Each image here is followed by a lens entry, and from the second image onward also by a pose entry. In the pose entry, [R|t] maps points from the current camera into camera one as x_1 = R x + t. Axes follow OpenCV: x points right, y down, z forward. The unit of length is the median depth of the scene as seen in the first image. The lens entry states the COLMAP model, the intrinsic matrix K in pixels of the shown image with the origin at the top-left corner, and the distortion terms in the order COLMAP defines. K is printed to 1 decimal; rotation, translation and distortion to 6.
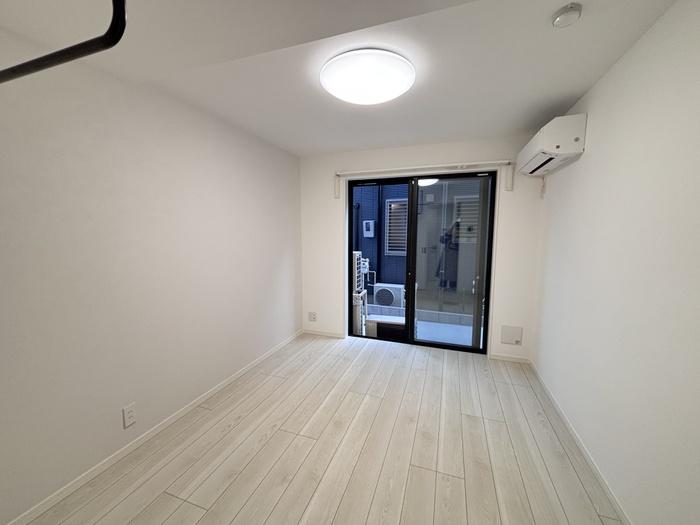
lens RADIAL K [[281.0, 0, 350.1], [0, 281.0, 261.7], [0, 0, 1]] dist [-0.000714, -0.000763]
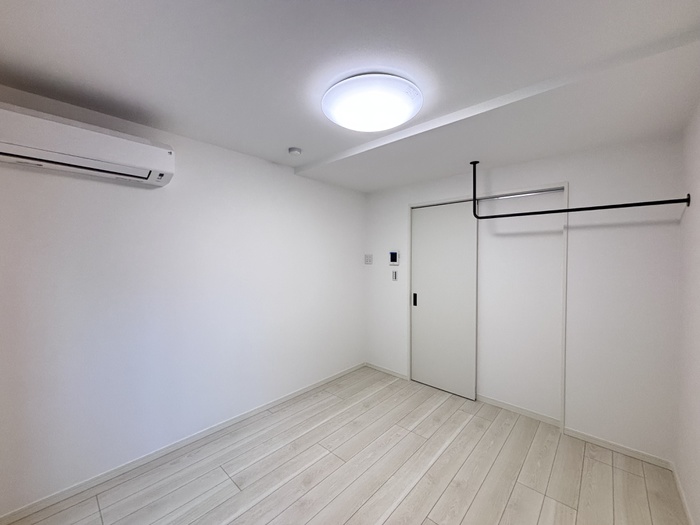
lens RADIAL K [[281.0, 0, 352.4], [0, 281.0, 260.9], [0, 0, 1]] dist [-0.000714, -0.000763]
pose [[-0.922582, -0.010231, 0.385664, -0.137920], [0.038046, 0.992363, 0.117338, -0.131996], [-0.383920, 0.122927, -0.915147, 1.070244]]
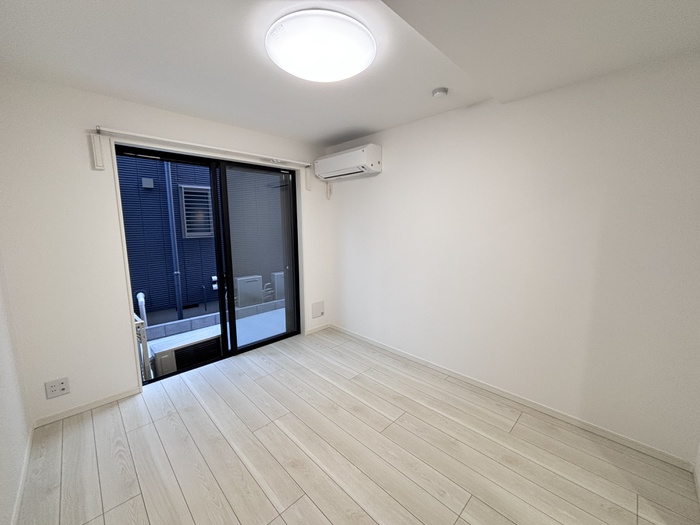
lens RADIAL K [[281.0, 0, 350.6], [0, 281.0, 263.0], [0, 0, 1]] dist [-0.000714, -0.000763]
pose [[0.432113, -0.130452, 0.892335, -0.414137], [0.104698, 0.990048, 0.094037, -0.037885], [-0.895721, 0.052792, 0.441471, 0.312599]]
